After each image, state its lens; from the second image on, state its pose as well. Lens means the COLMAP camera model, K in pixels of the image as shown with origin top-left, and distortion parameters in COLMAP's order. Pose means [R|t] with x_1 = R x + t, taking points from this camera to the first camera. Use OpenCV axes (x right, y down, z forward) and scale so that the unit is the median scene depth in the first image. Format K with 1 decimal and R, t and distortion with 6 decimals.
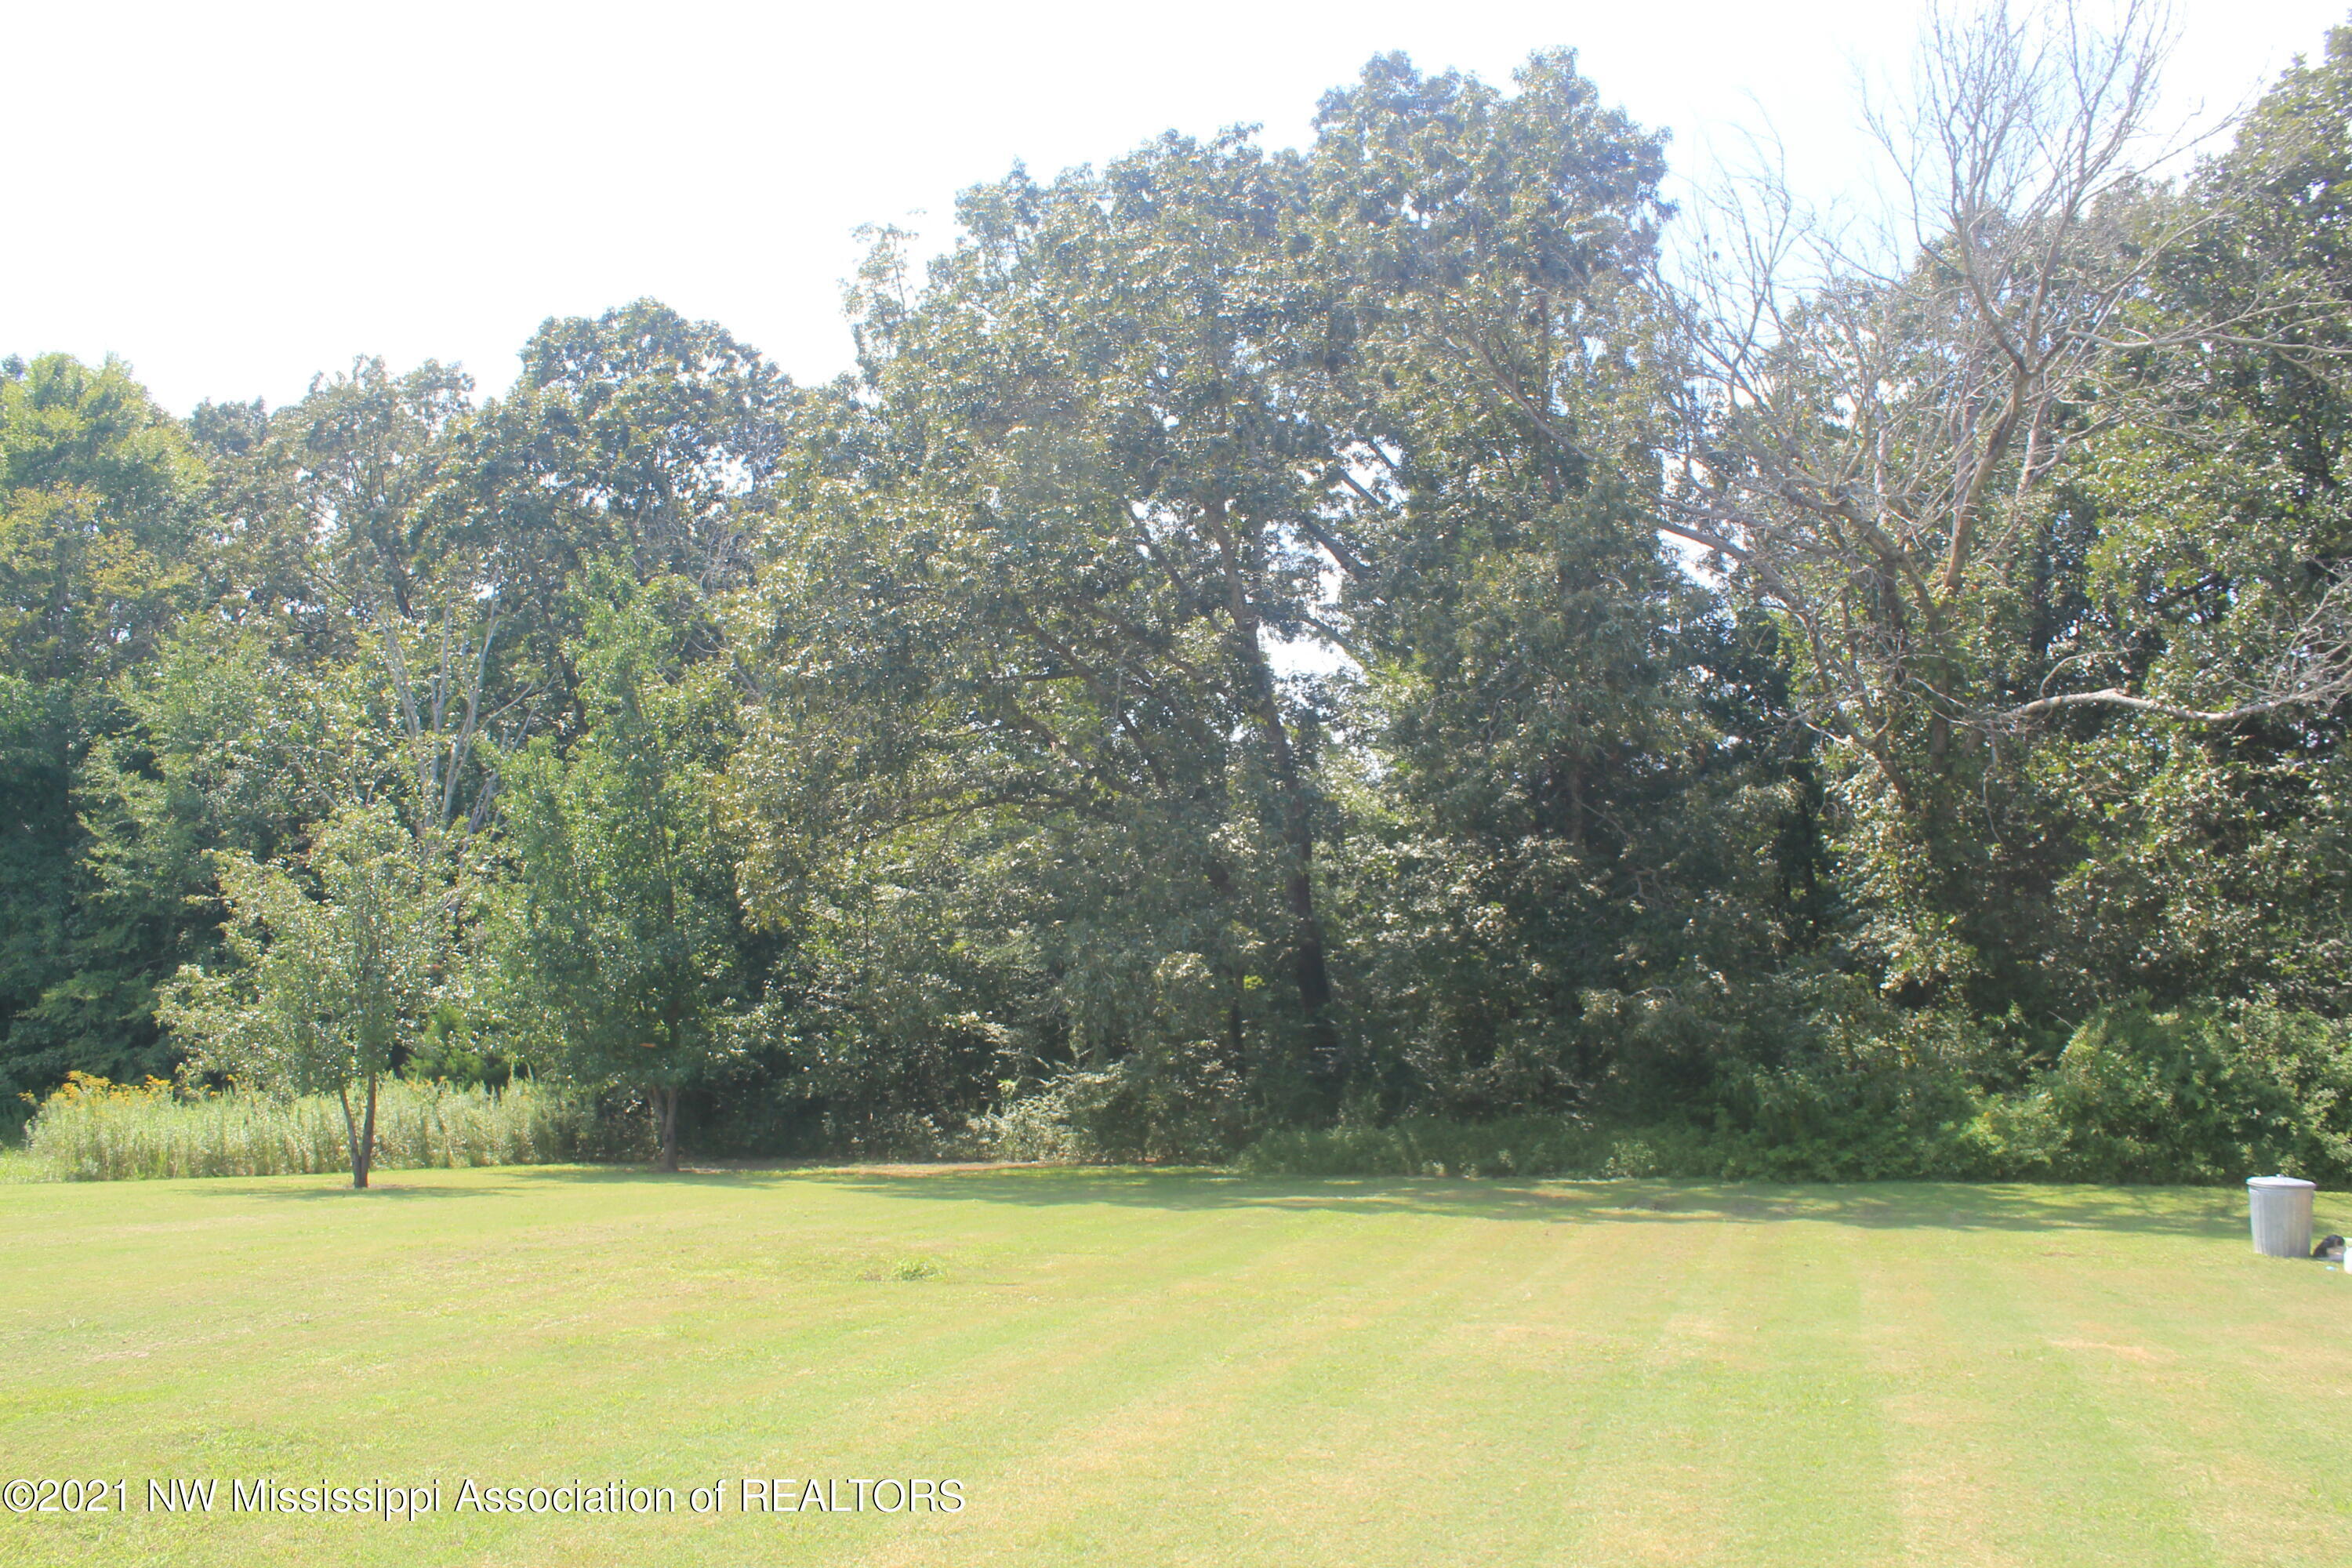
lens RADIAL K [[1933.1, 0, 1175.5], [0, 1933.1, 809.7], [0, 0, 1]] dist [-0.157653, 0.133245]
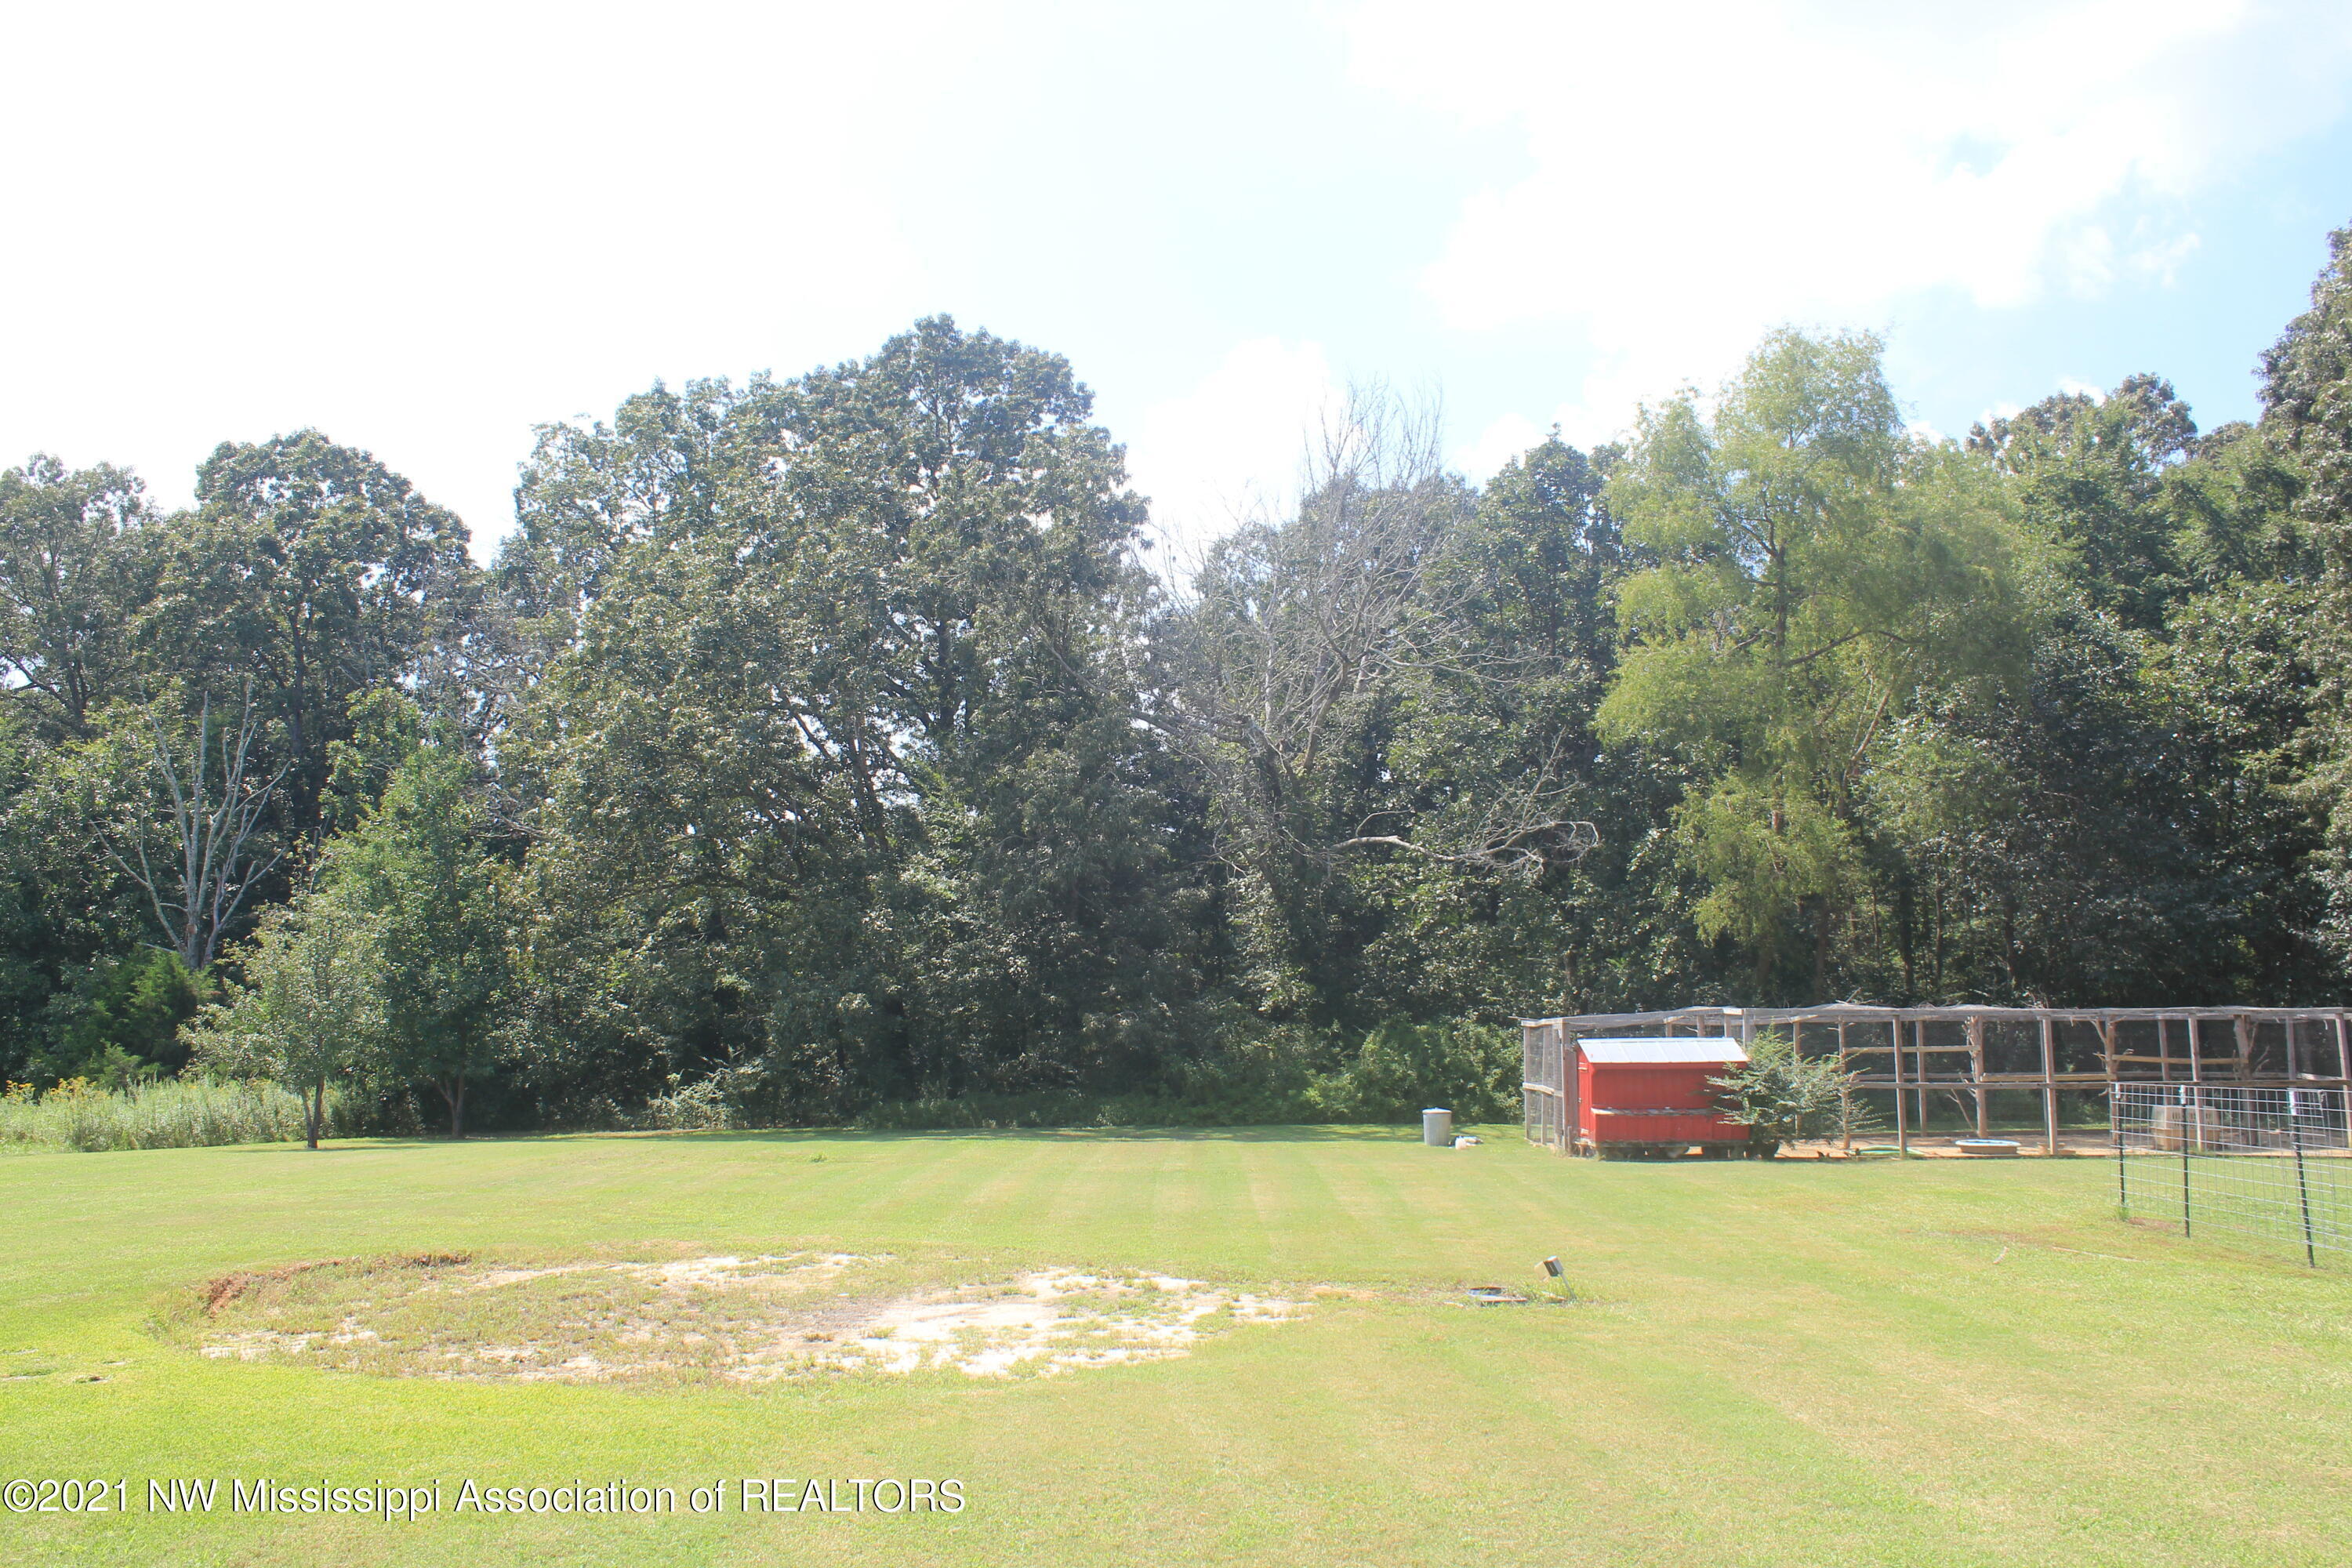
lens RADIAL K [[1960.2, 0, 1175.3], [0, 1960.2, 809.4], [0, 0, 1]] dist [-0.165913, 0.131052]
pose [[0.954450, 0.021163, 0.297621, -0.207485], [-0.022377, 0.999749, 0.000672, -0.080612], [-0.297532, -0.007301, 0.954684, -0.603281]]
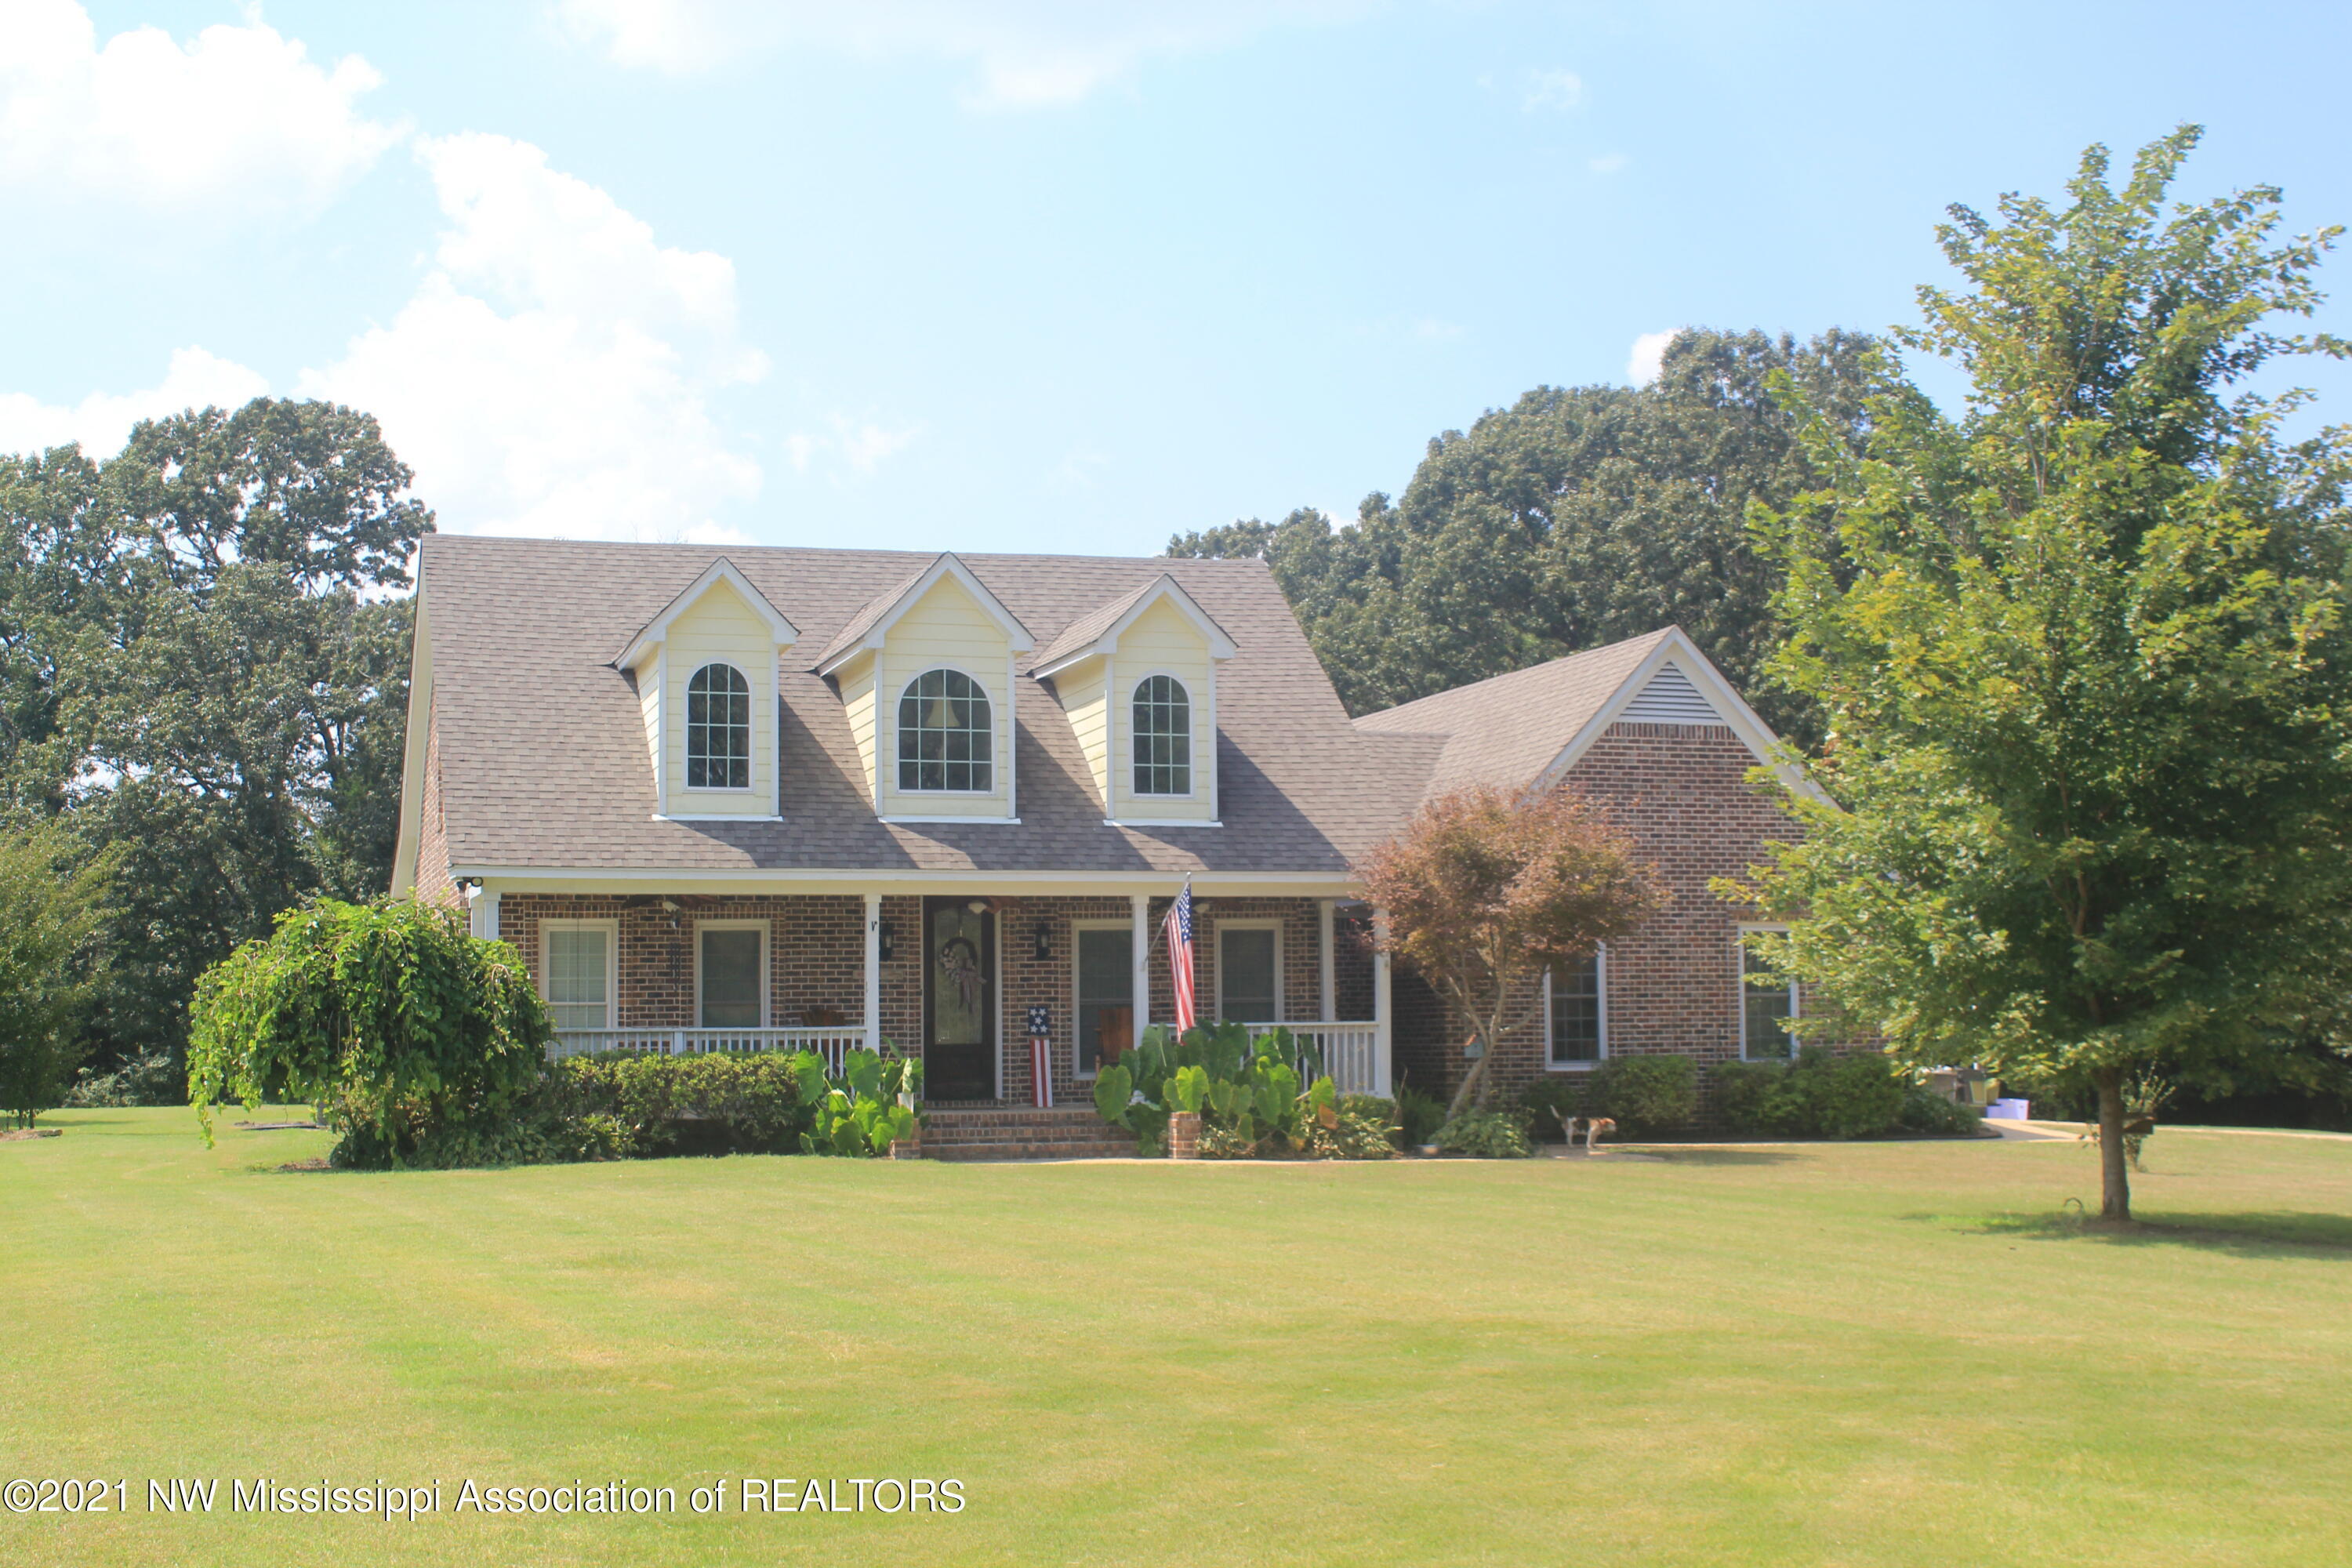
lens RADIAL K [[3087.1, 0, 1176.0], [0, 3087.1, 784.0], [0, 0, 1]] dist [-0.051612, -0.010384]
pose [[0.816406, 0.045131, 0.575712, -1.120028], [-0.063452, 0.997916, 0.011751, -0.264767], [-0.573982, -0.046123, 0.817568, -2.297274]]
